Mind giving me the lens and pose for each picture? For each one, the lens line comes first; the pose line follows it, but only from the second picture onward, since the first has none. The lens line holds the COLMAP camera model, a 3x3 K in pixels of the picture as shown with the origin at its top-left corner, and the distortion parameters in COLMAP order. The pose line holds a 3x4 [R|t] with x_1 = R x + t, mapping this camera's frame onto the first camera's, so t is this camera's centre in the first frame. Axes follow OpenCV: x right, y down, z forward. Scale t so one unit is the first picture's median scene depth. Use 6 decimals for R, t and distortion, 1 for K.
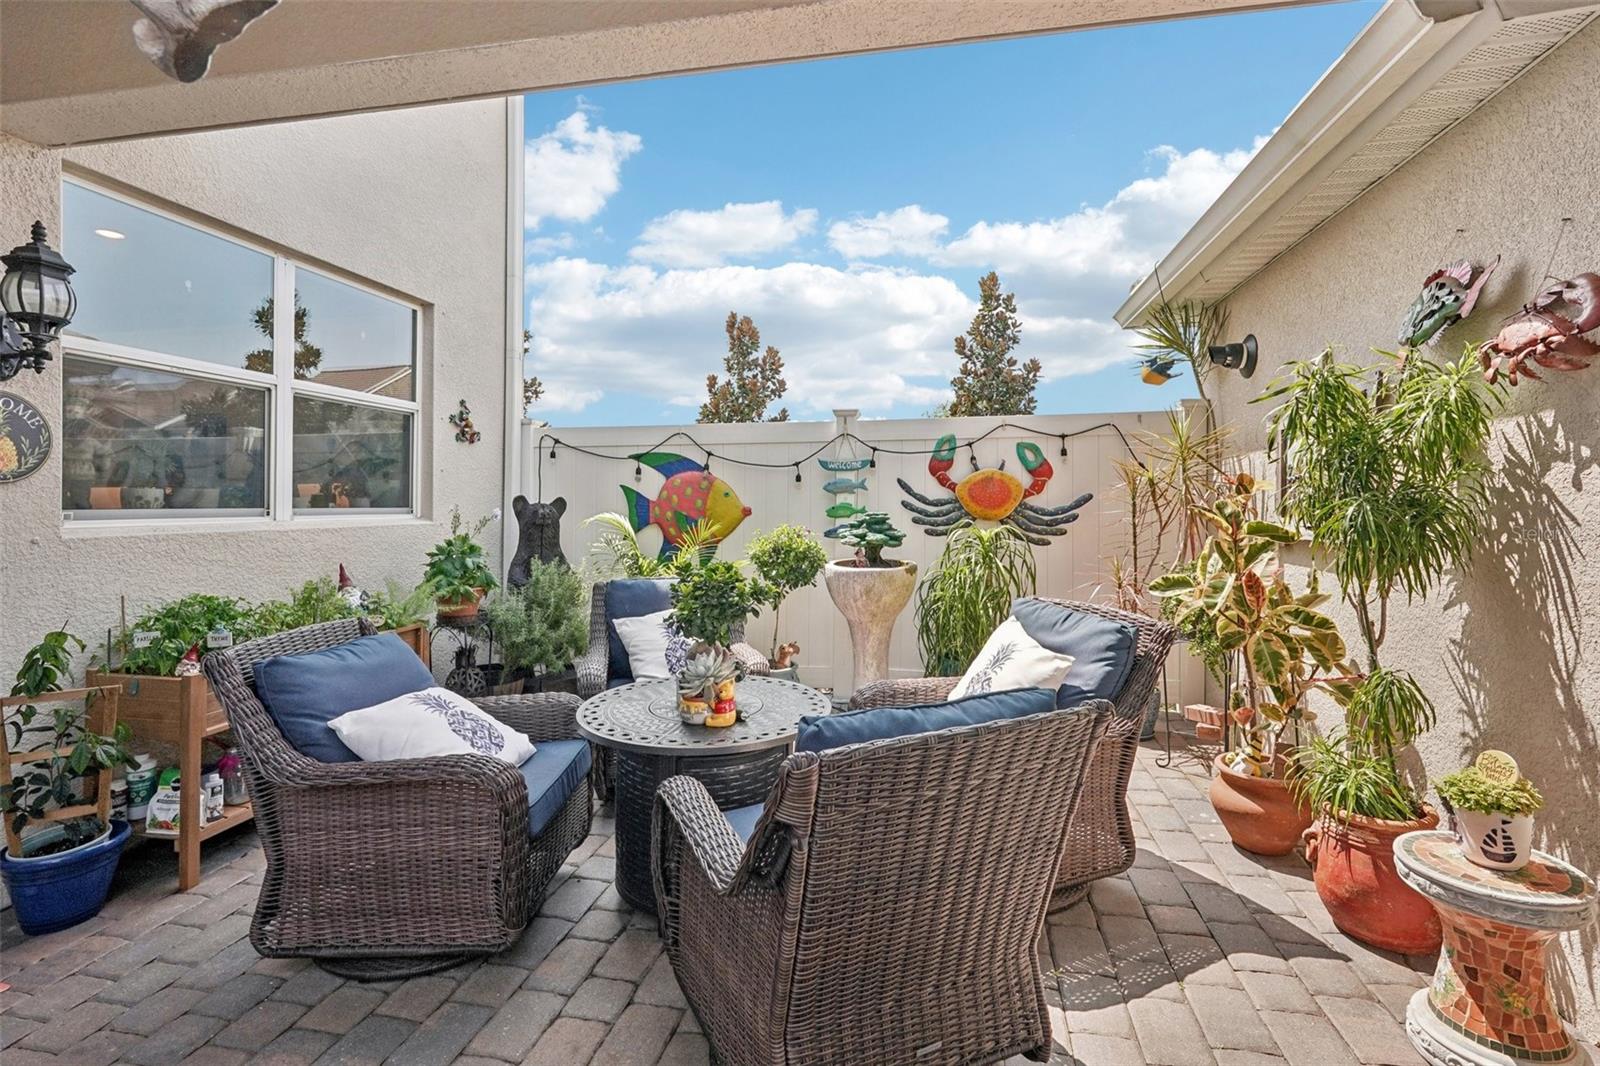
lens RADIAL K [[727.4, 0, 802.1], [0, 727.4, 528.5], [0, 0, 1]] dist [-0.018321, 0.012098]
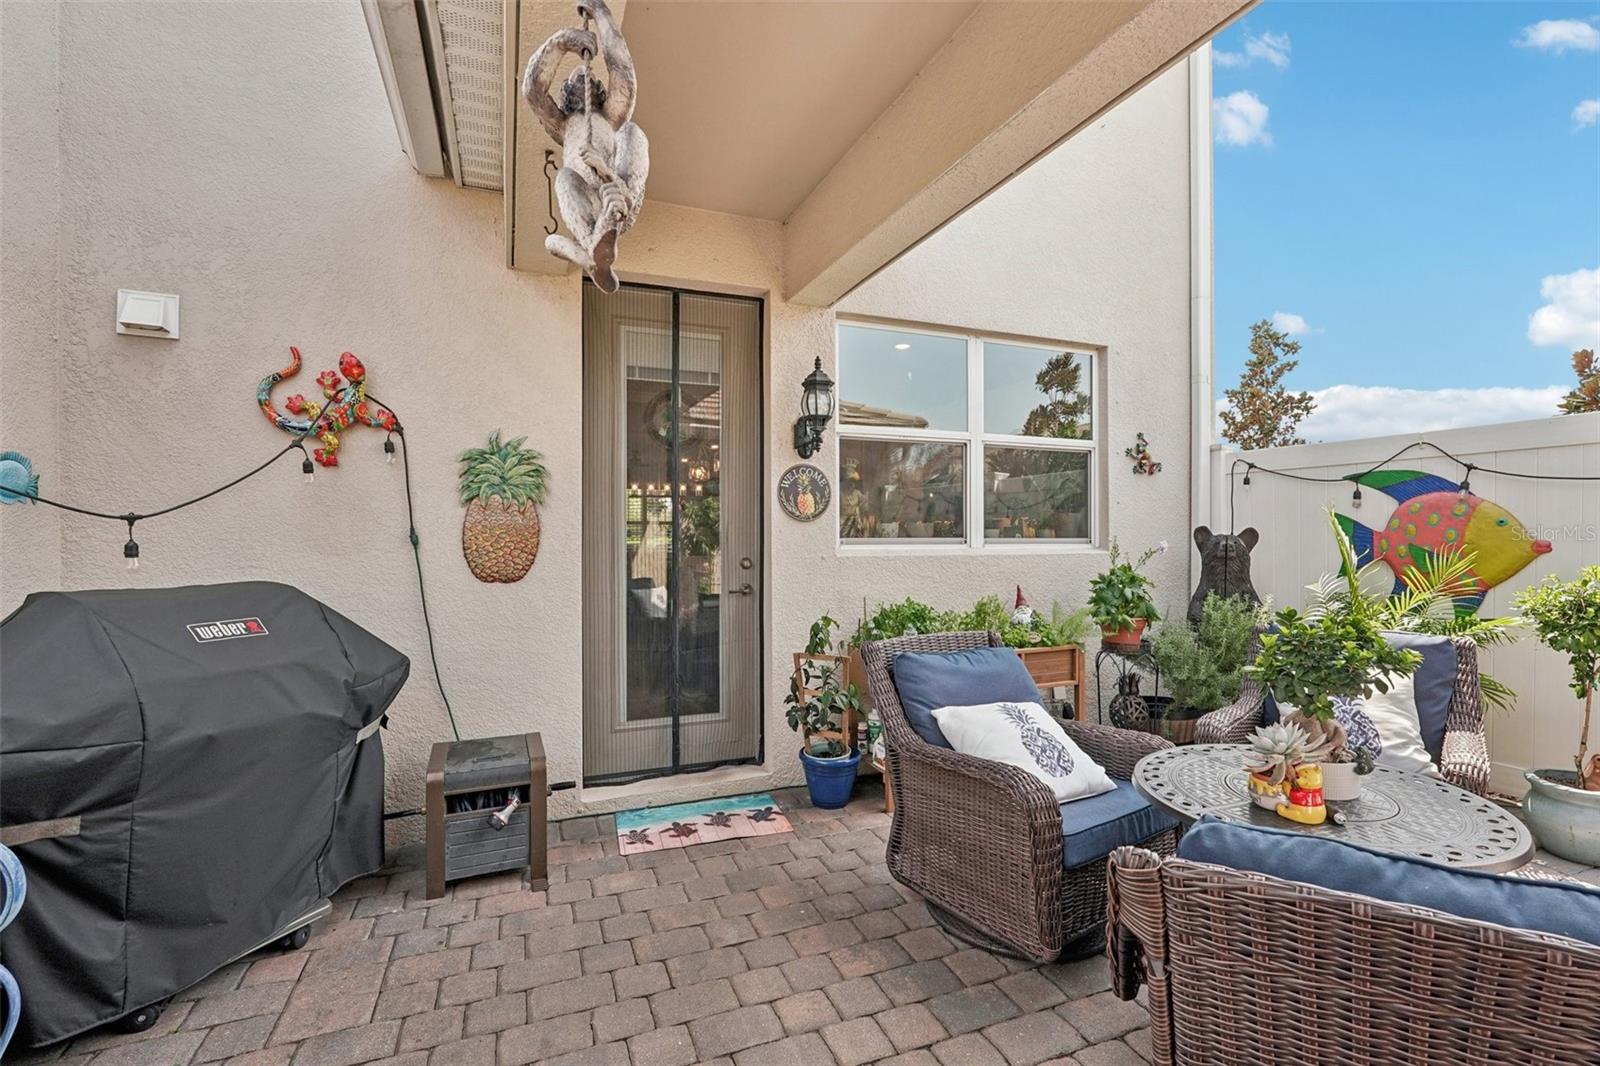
lens RADIAL K [[713.3, 0, 806.8], [0, 713.3, 542.7], [0, 0, 1]] dist [-0.012366, 0.000364]
pose [[0.547083, 0.013370, -0.836972, 0.141037], [-0.030555, 0.999525, -0.004006, -0.005484], [0.836520, 0.027765, 0.547232, 0.078648]]
